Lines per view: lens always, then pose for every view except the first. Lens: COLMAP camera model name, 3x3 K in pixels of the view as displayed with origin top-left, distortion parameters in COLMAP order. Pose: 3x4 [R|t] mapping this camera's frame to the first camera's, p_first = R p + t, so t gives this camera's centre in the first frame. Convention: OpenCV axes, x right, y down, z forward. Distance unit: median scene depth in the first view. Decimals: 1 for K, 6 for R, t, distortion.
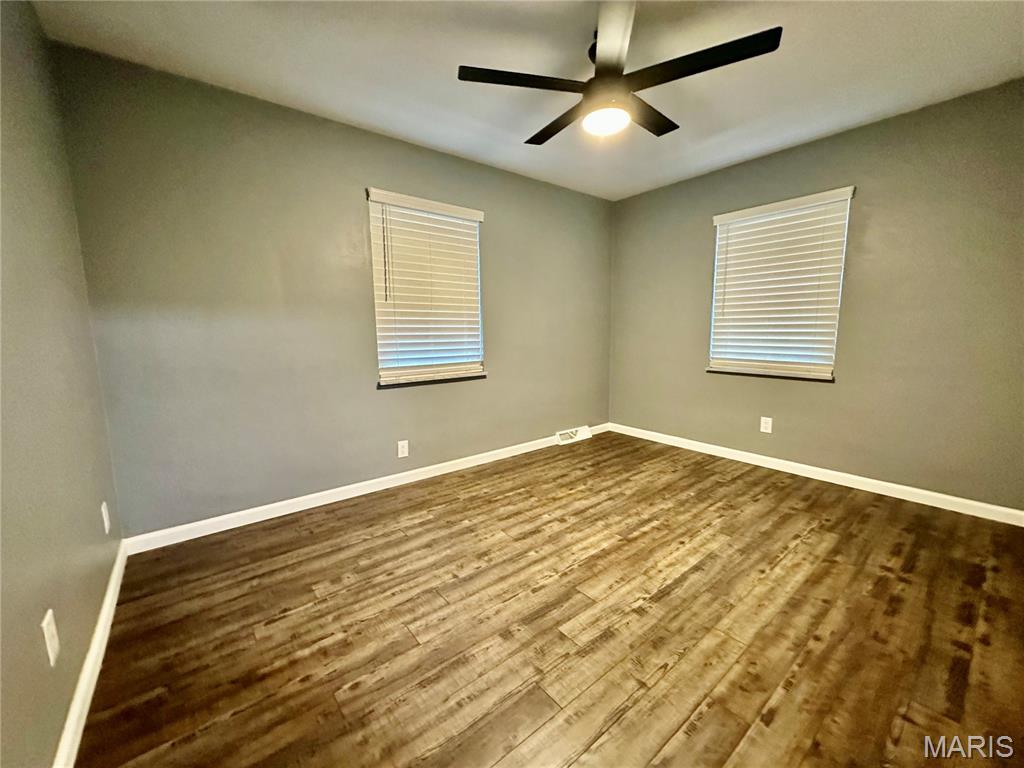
lens RADIAL K [[404.9, 0, 509.5], [0, 404.9, 385.1], [0, 0, 1]] dist [-0.002297, 0.000136]
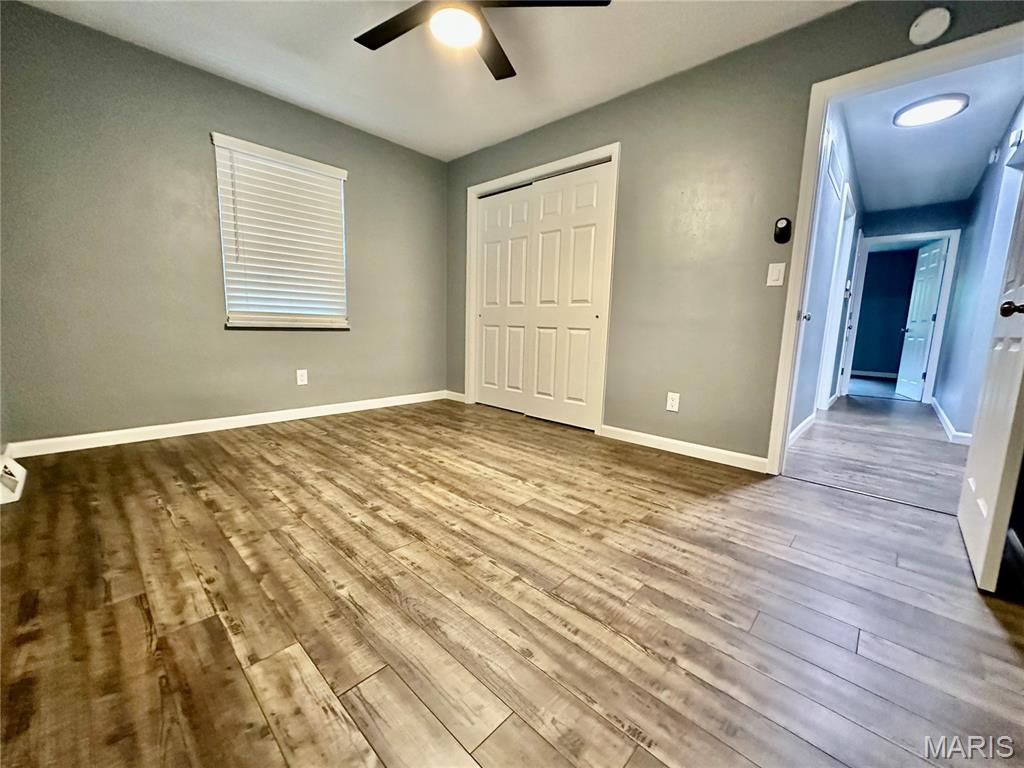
lens RADIAL K [[404.9, 0, 515.1], [0, 404.9, 383.7], [0, 0, 1]] dist [-0.002297, 0.000136]
pose [[-0.138553, -0.140338, 0.980361, -0.643428], [0.110260, 0.981569, 0.156094, 0.020959], [-0.984198, 0.129722, -0.120525, 0.859036]]
